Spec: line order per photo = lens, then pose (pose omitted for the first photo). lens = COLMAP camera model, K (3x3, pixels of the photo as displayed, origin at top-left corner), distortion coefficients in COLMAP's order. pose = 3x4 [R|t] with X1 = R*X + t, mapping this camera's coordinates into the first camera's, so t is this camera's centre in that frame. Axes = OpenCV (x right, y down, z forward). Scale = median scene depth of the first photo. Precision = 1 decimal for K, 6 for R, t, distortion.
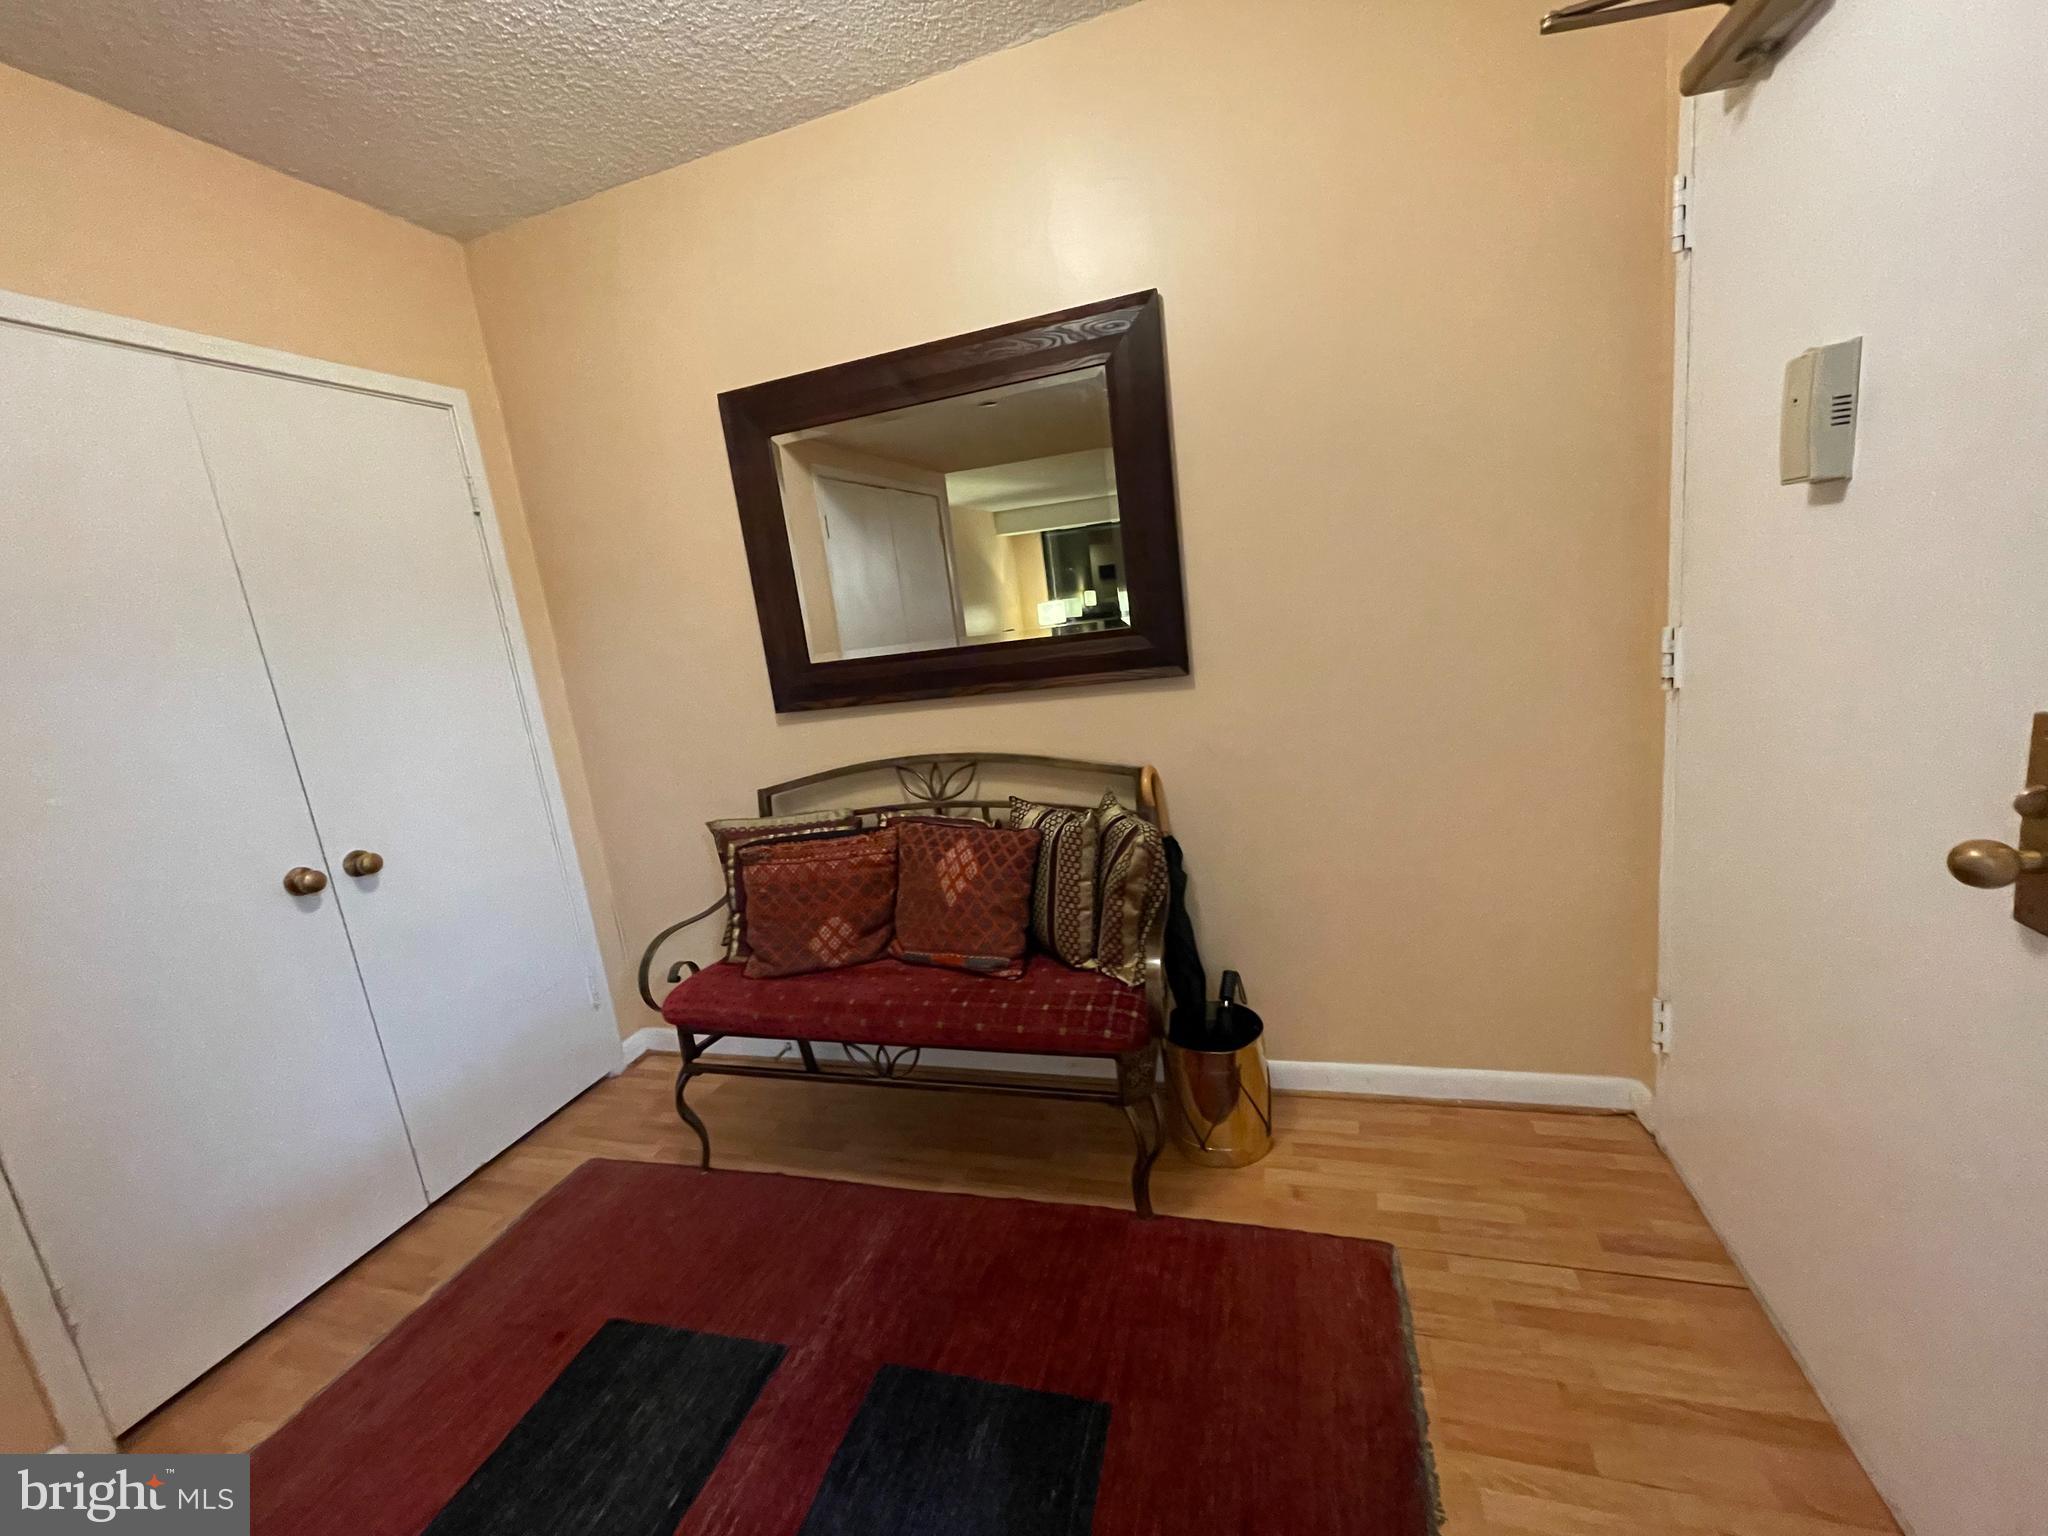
lens RADIAL K [[826.5, 0, 1015.9], [0, 826.5, 777.4], [0, 0, 1]] dist [-0.003661, 0.000672]
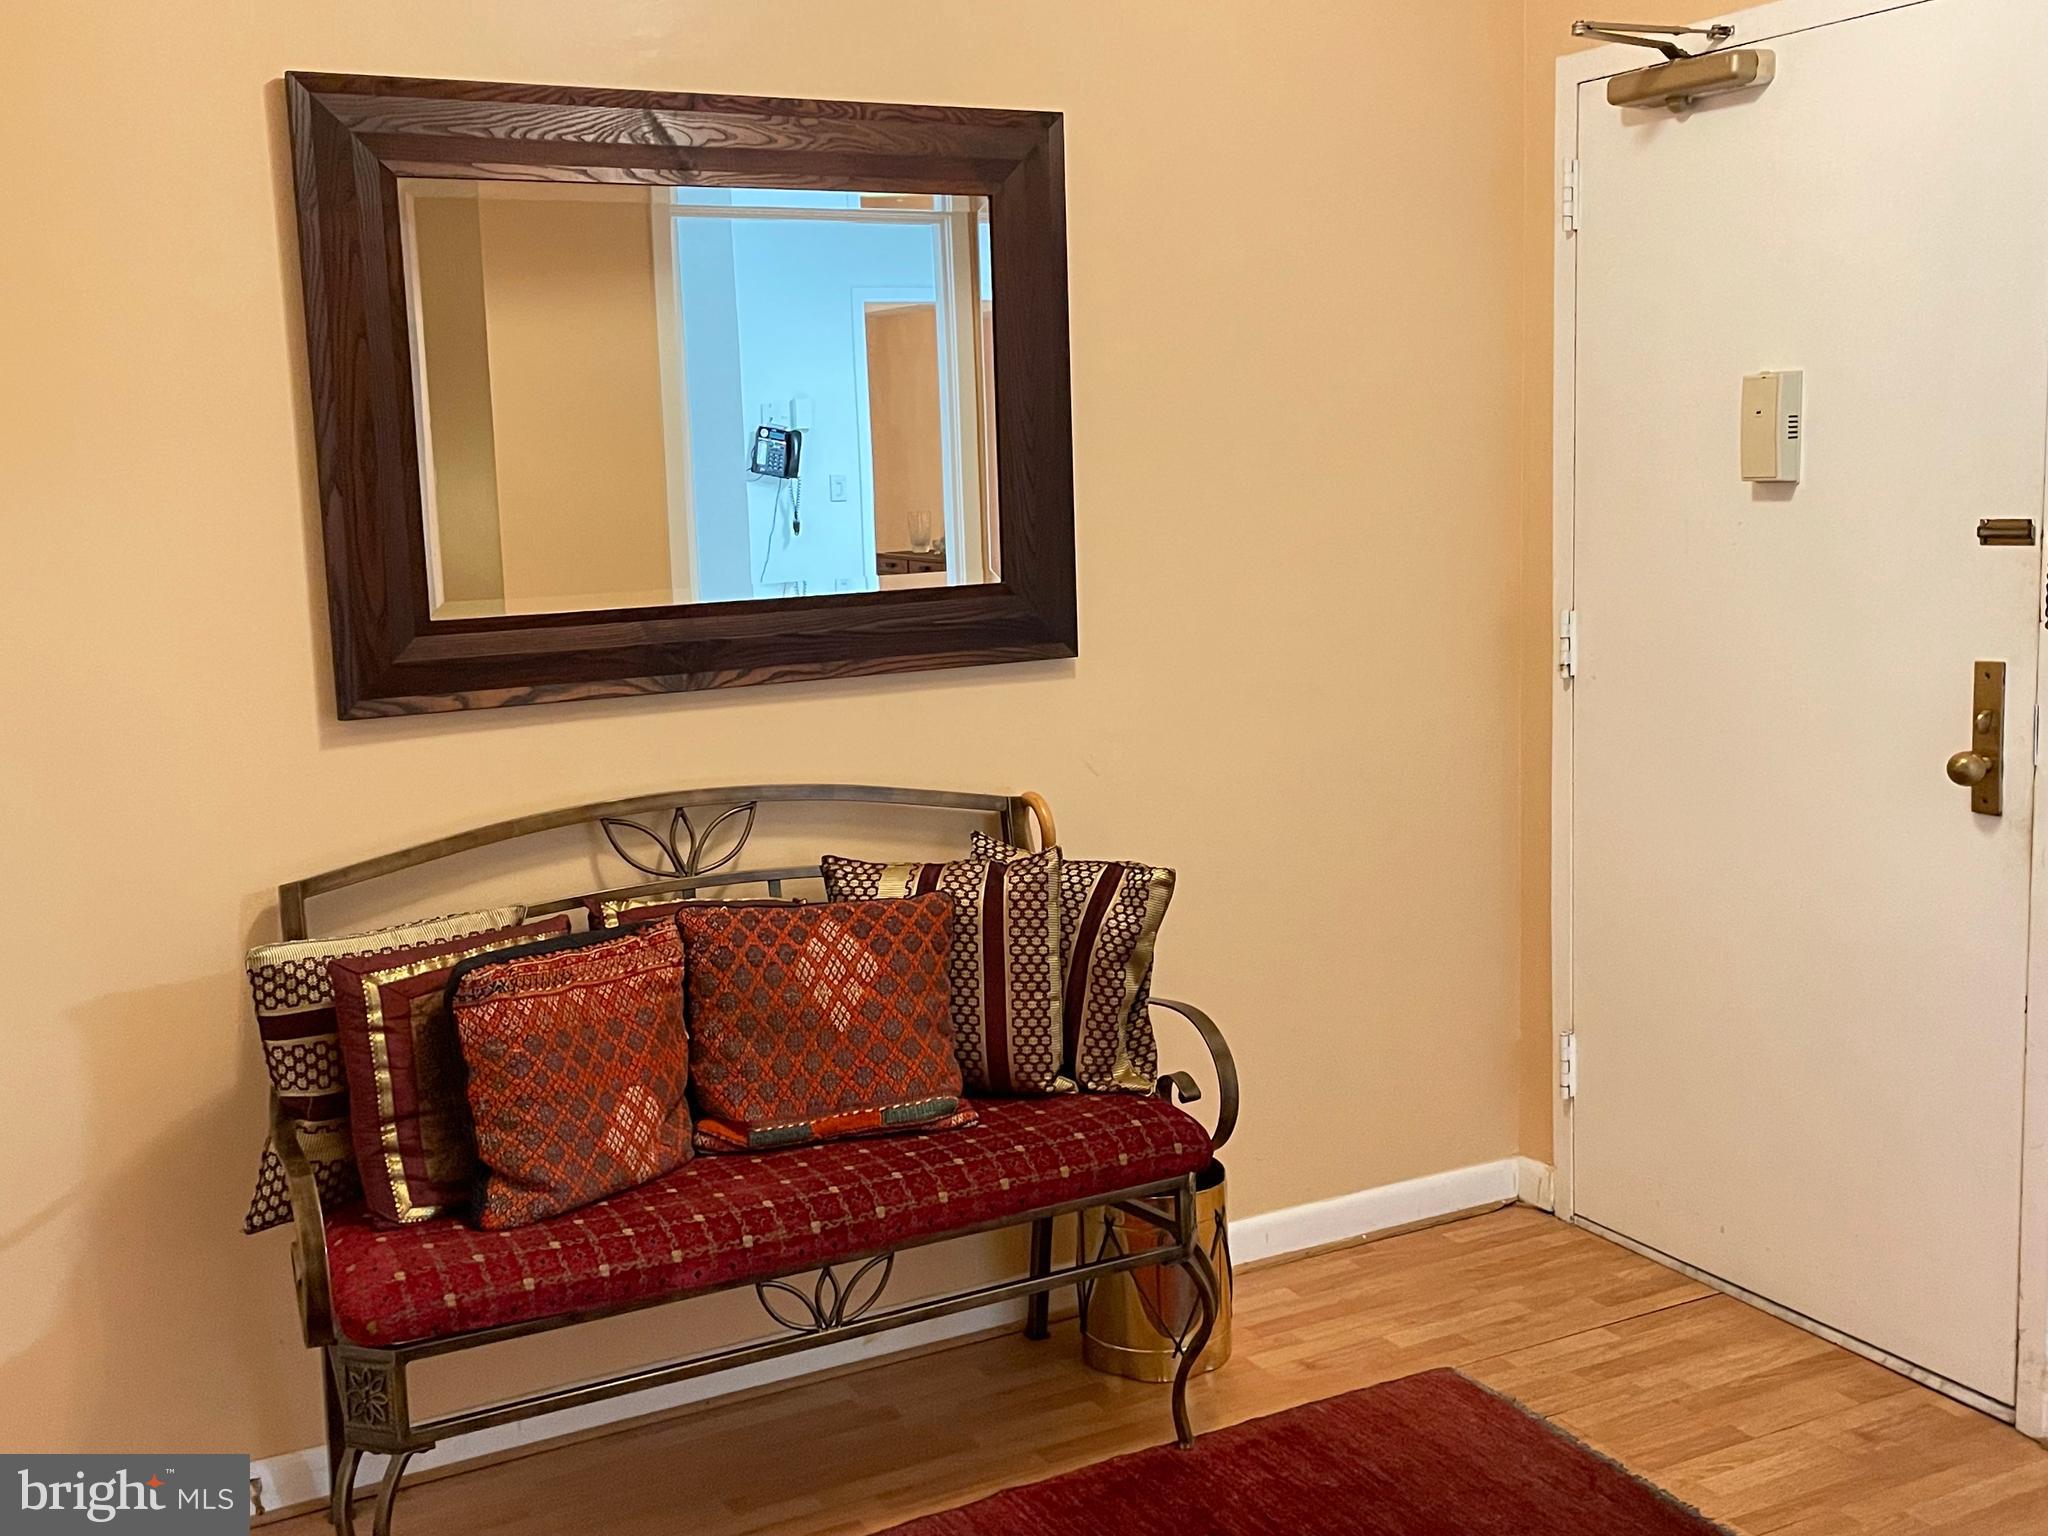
lens RADIAL K [[2105.8, 0, 1024.1], [0, 2105.8, 759.9], [0, 0, 1]] dist [0.042977, 0.000000]
pose [[0.703133, -0.006551, 0.711028, -1.060495], [0.093015, 0.992212, -0.082841, 0.101009], [-0.704949, 0.124385, 0.698266, -0.167061]]
